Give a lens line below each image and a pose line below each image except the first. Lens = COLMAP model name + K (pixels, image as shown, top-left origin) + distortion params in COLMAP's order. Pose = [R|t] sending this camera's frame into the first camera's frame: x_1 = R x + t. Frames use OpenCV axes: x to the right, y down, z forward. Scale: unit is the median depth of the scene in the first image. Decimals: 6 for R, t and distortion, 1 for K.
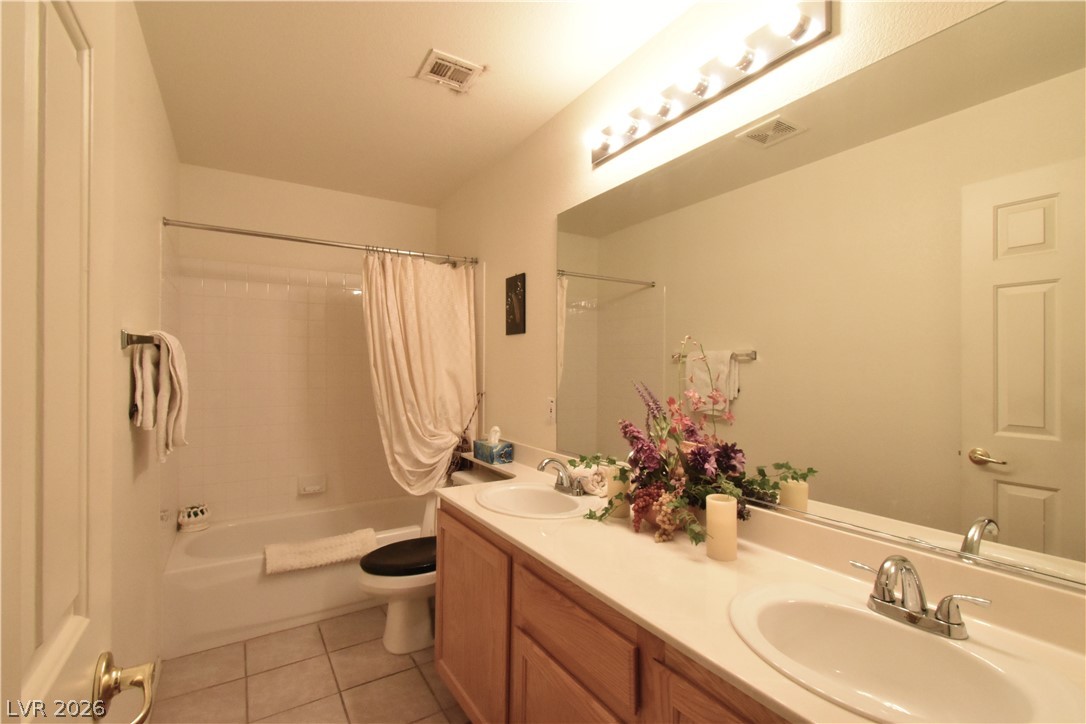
lens RADIAL K [[481.2, 0, 539.8], [0, 481.2, 364.3], [0, 0, 1]] dist [0.002179, -0.000457]
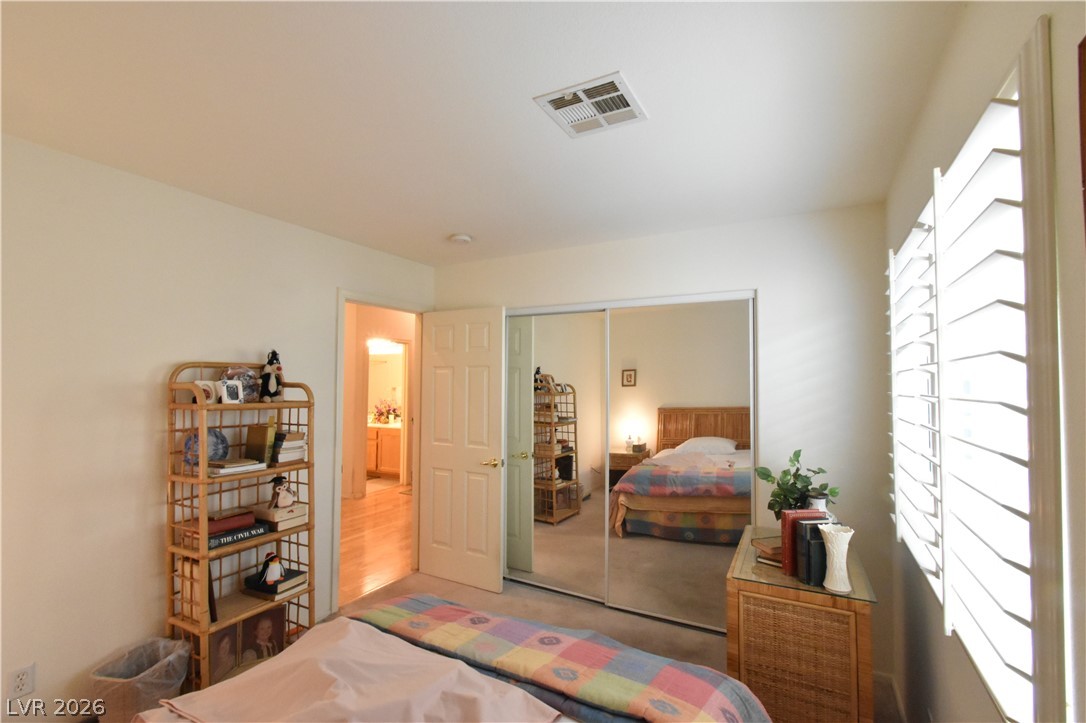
lens RADIAL K [[481.2, 0, 539.8], [0, 481.2, 363.8], [0, 0, 1]] dist [0.002179, -0.000457]
pose [[0.875978, 0.018413, 0.481999, -0.843542], [-0.004209, 0.999525, -0.030534, -0.181098], [-0.482332, 0.024718, 0.875639, -4.760502]]
